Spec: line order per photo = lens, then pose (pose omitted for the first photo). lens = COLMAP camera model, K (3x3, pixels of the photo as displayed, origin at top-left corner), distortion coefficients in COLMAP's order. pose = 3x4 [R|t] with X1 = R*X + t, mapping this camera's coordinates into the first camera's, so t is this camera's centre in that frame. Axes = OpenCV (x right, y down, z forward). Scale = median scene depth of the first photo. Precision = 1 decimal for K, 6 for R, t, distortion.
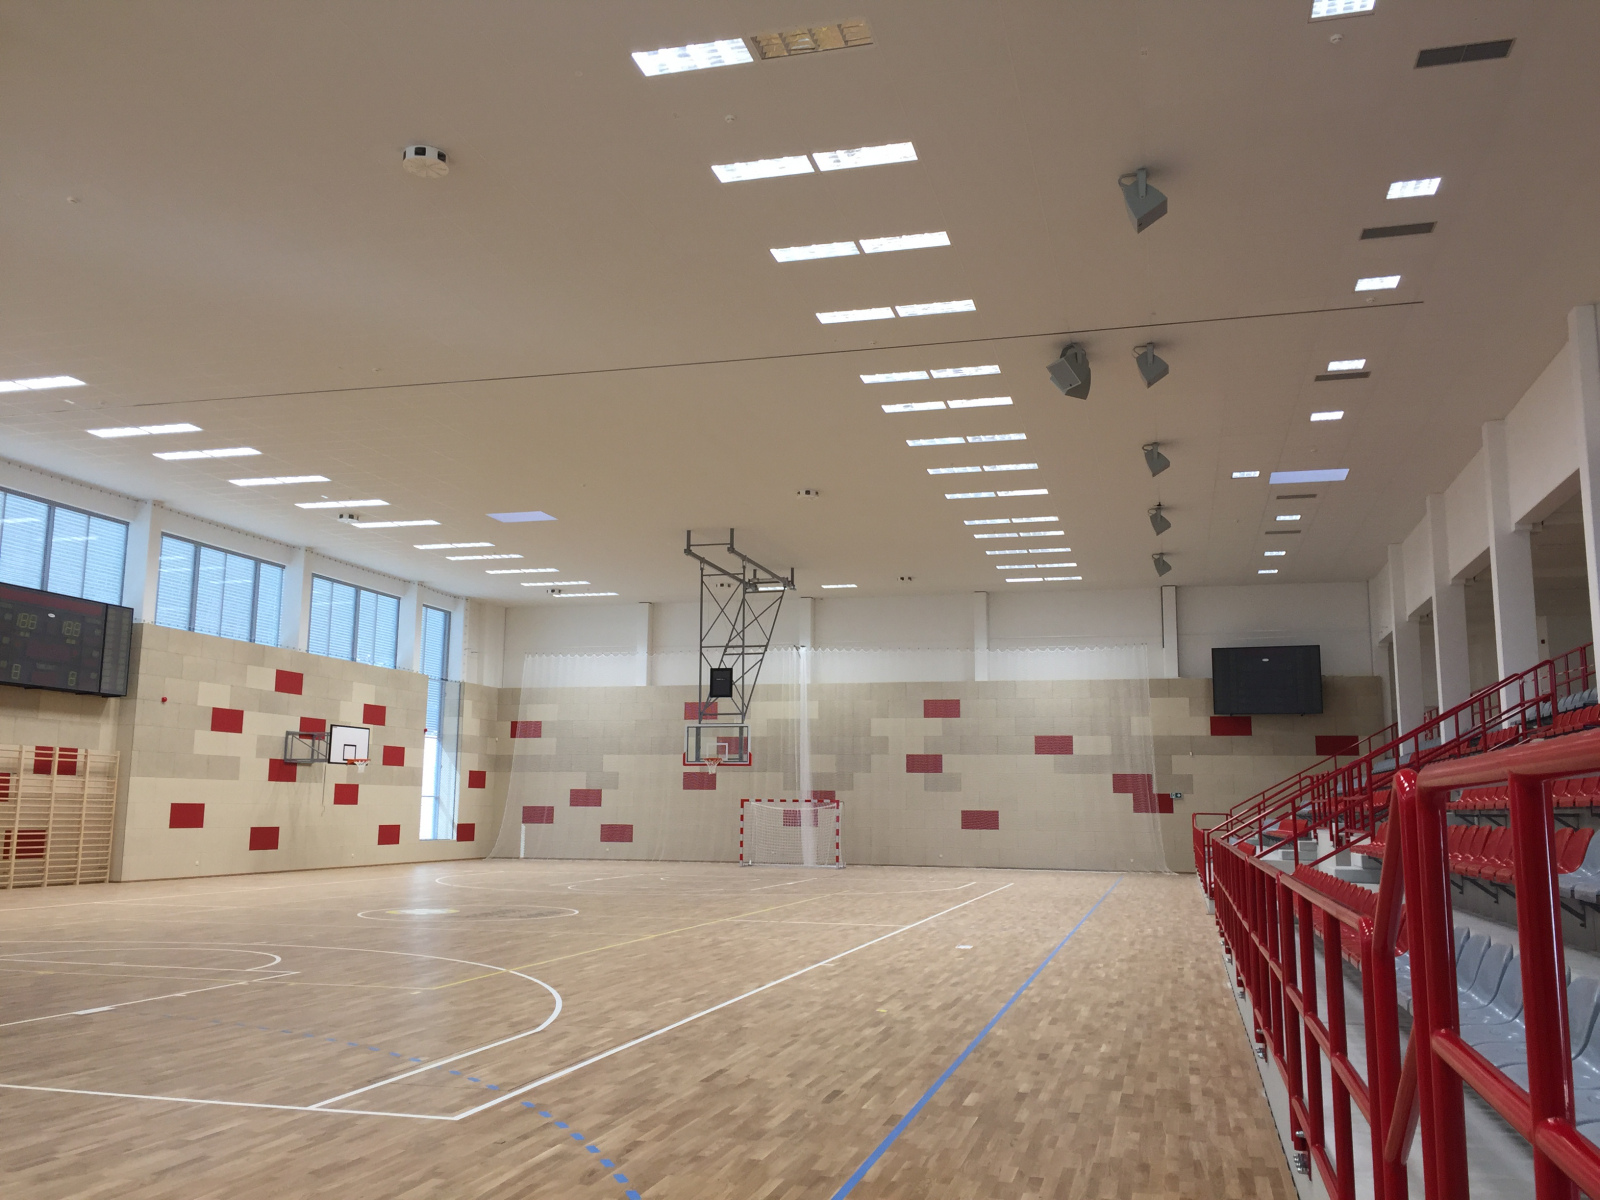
lens RADIAL K [[1357.8, 0, 800.0], [0, 1357.8, 600.0], [0, 0, 1]] dist [0.006510, 0.003250]
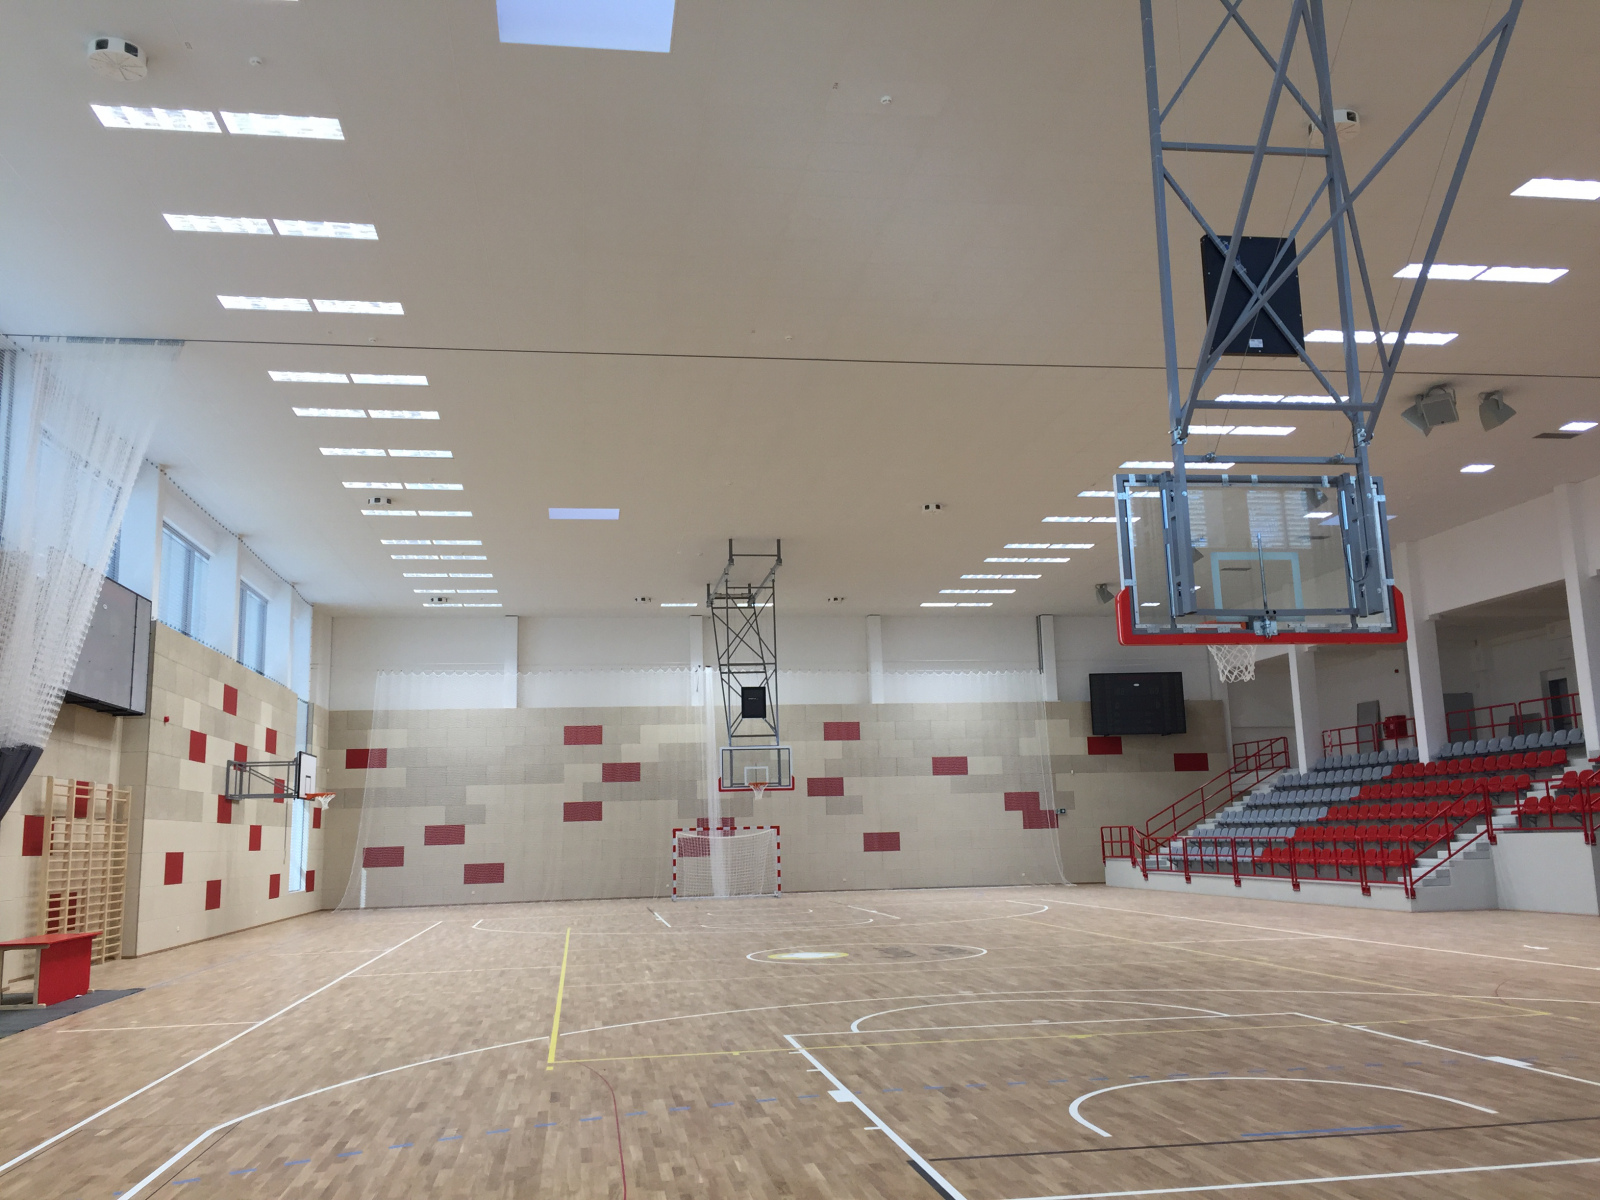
lens RADIAL K [[1395.8, 0, 799.6], [0, 1395.8, 646.8], [0, 0, 1]] dist [0.055634, -0.004537]
pose [[0.912266, 0.020276, 0.409095, -0.341972], [-0.025646, 0.999642, 0.007645, 0.011397], [-0.408794, -0.017466, 0.912460, 0.083219]]
